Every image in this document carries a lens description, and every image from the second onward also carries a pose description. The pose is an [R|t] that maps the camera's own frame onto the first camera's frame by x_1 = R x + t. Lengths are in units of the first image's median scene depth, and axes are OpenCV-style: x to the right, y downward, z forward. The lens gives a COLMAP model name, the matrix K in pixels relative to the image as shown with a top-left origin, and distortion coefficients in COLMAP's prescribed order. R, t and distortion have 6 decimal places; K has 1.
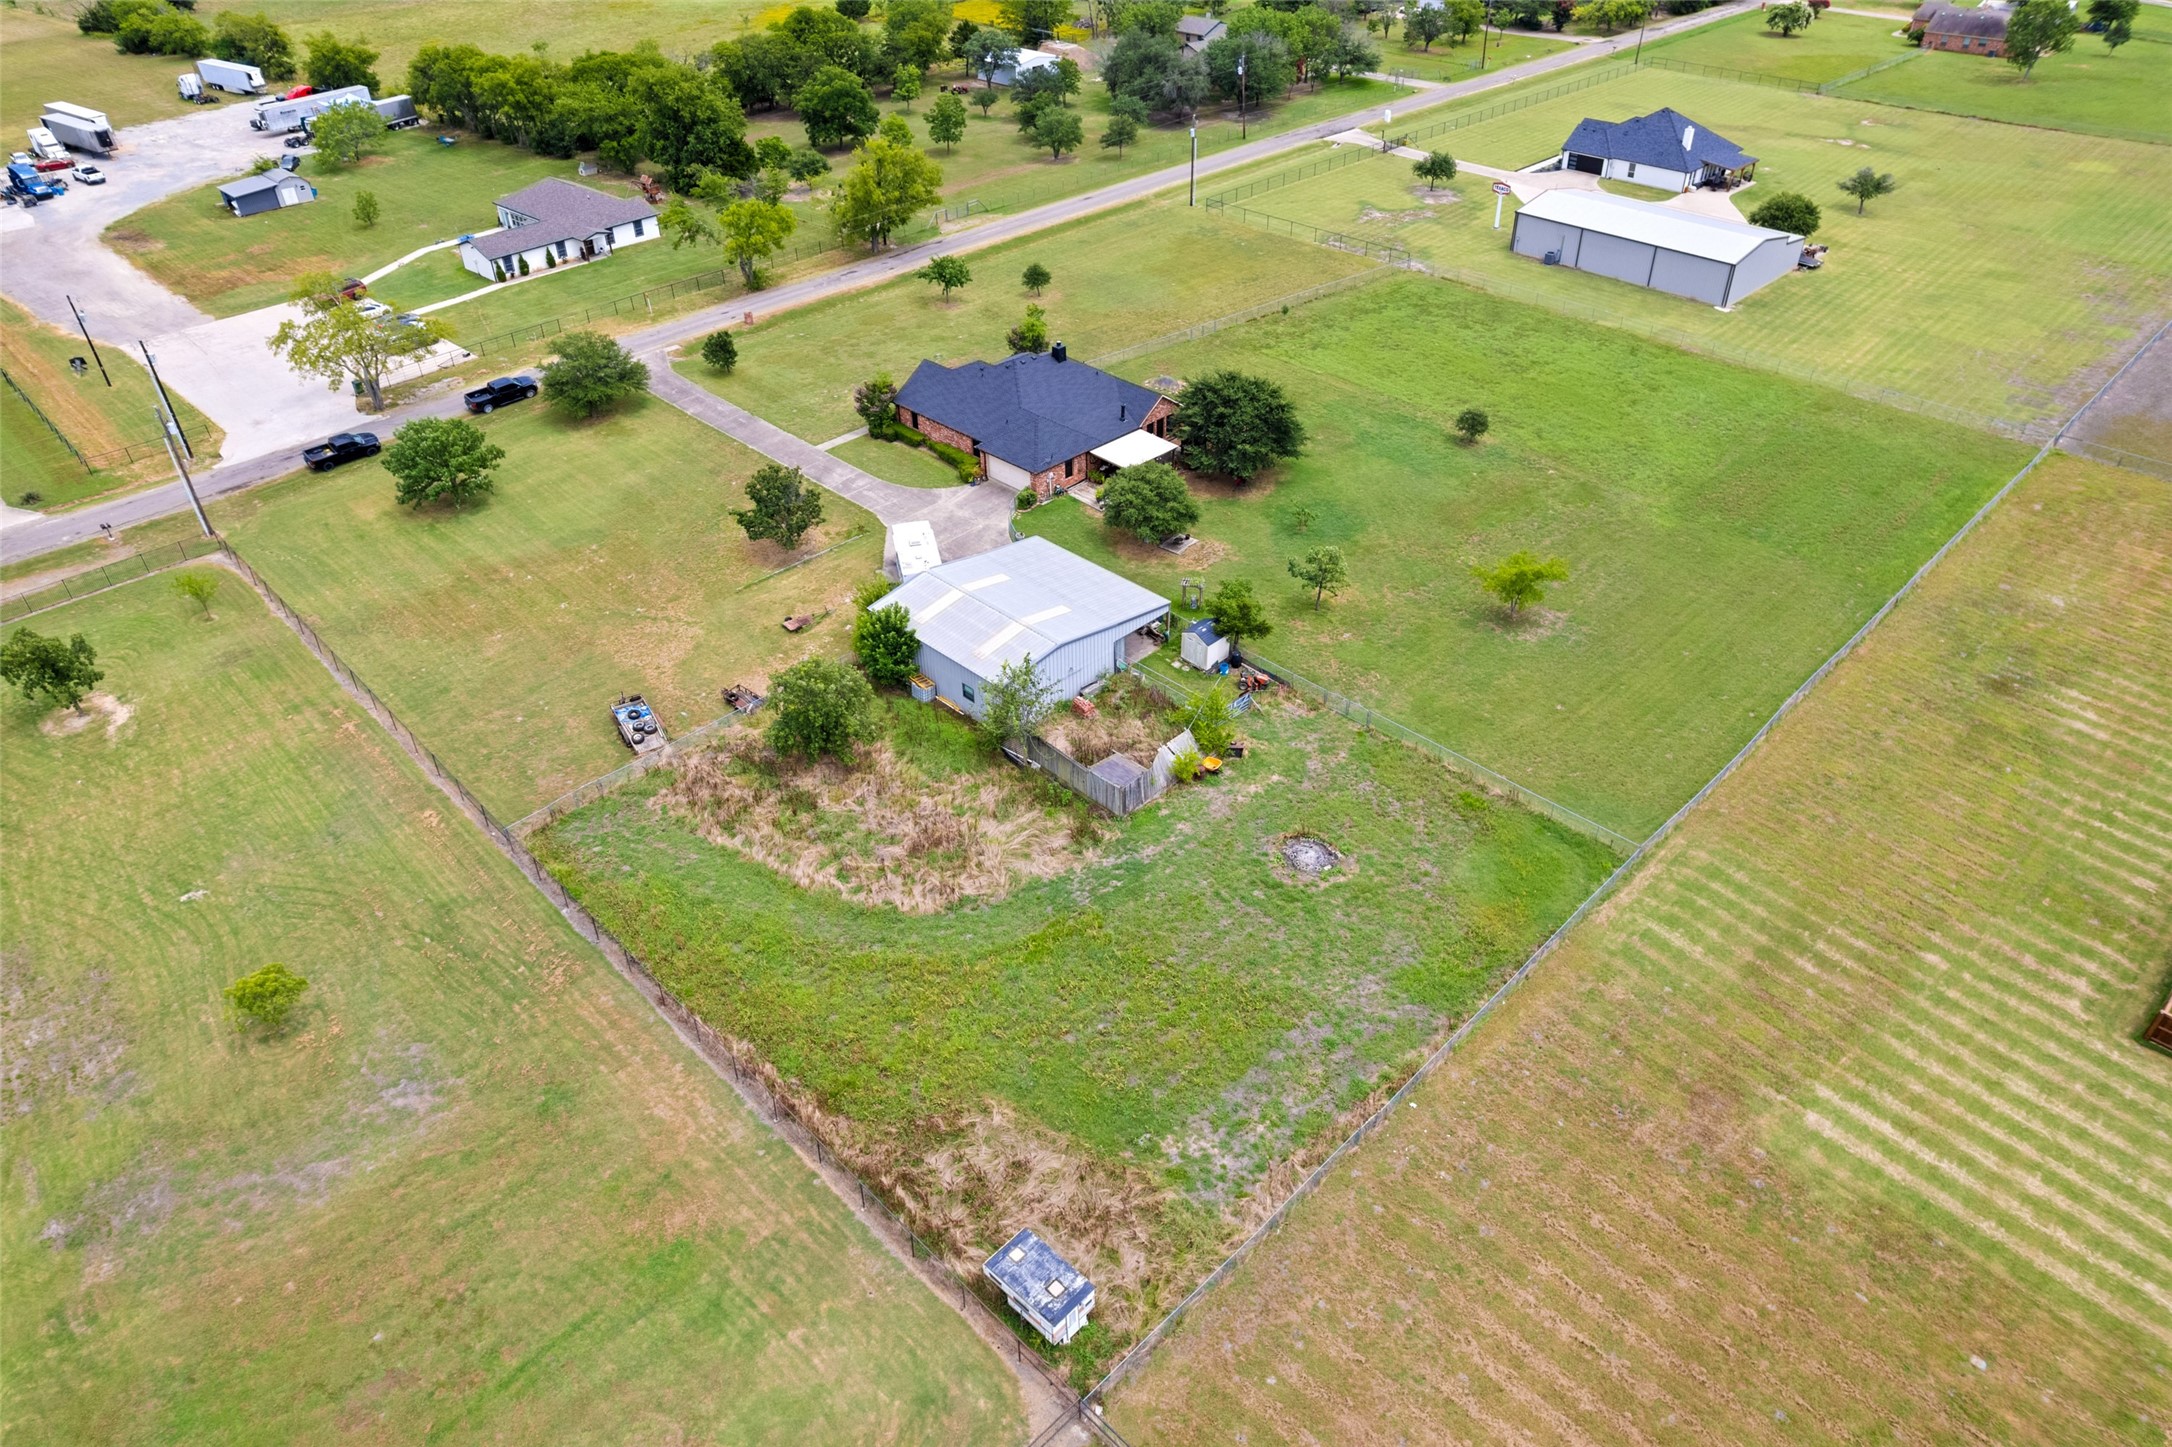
lens RADIAL K [[1396.1, 0, 1092.2], [0, 1396.1, 718.9], [0, 0, 1]] dist [-0.094655, 0.096844]
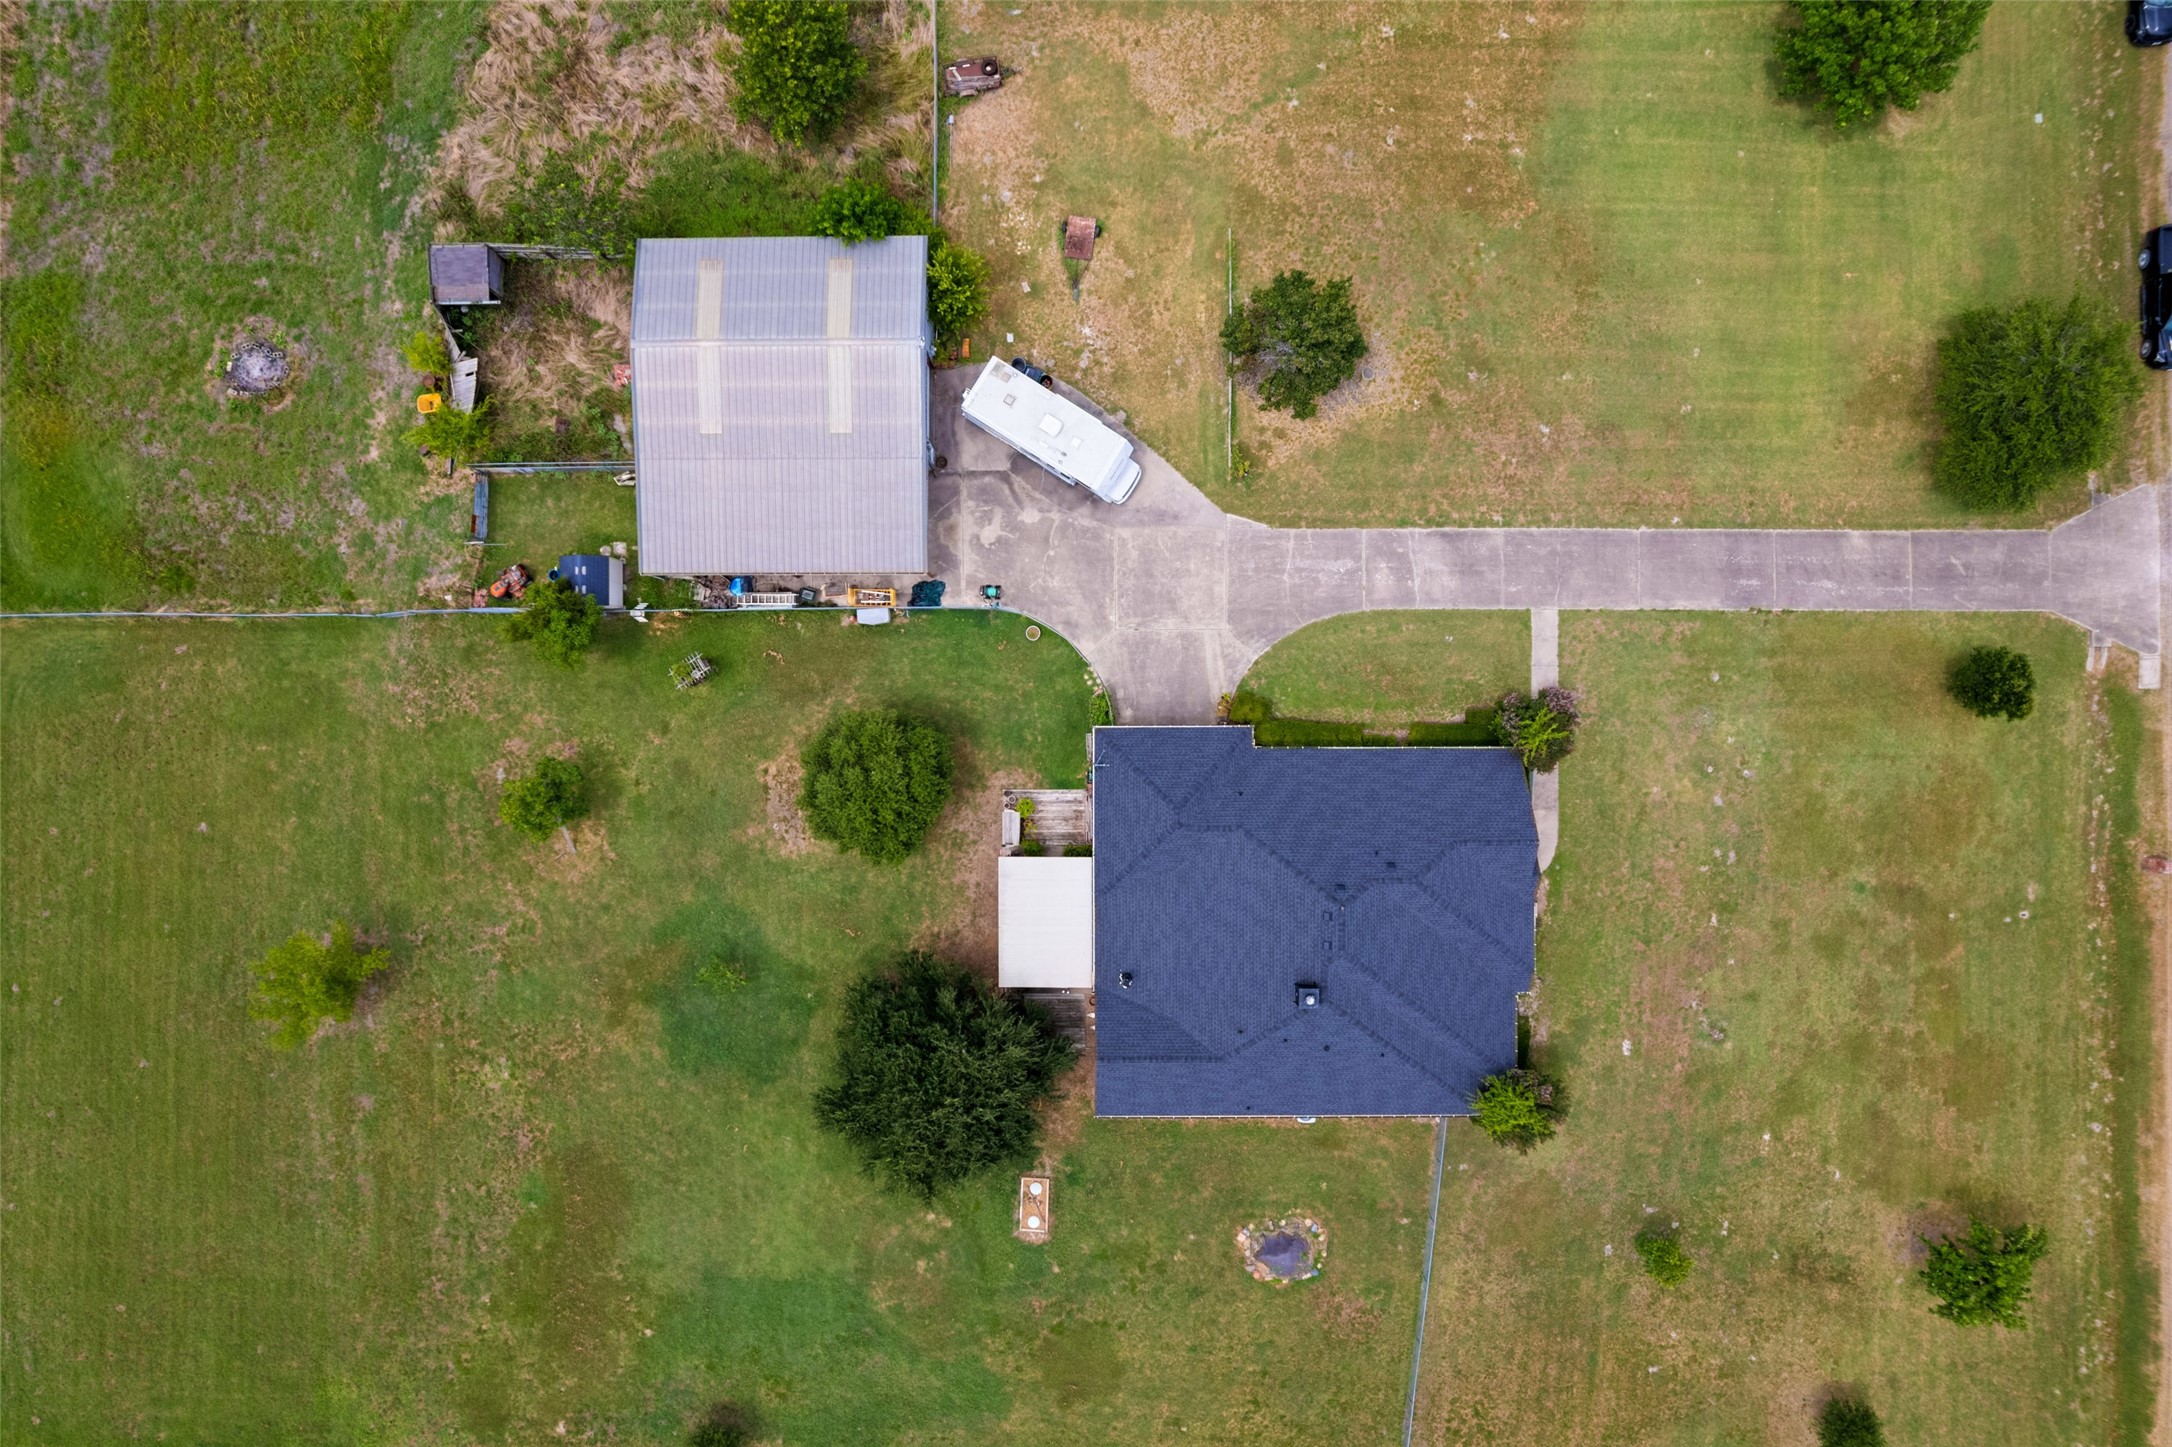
lens RADIAL K [[1378.7, 0, 1086.0], [0, 1378.7, 723.5], [0, 0, 1]] dist [-0.087483, 0.068522]
pose [[-0.706240, 0.707588, 0.023337, -0.046924], [-0.404903, -0.430733, 0.806550, -0.561659], [0.580757, 0.560169, 0.590705, 0.584180]]
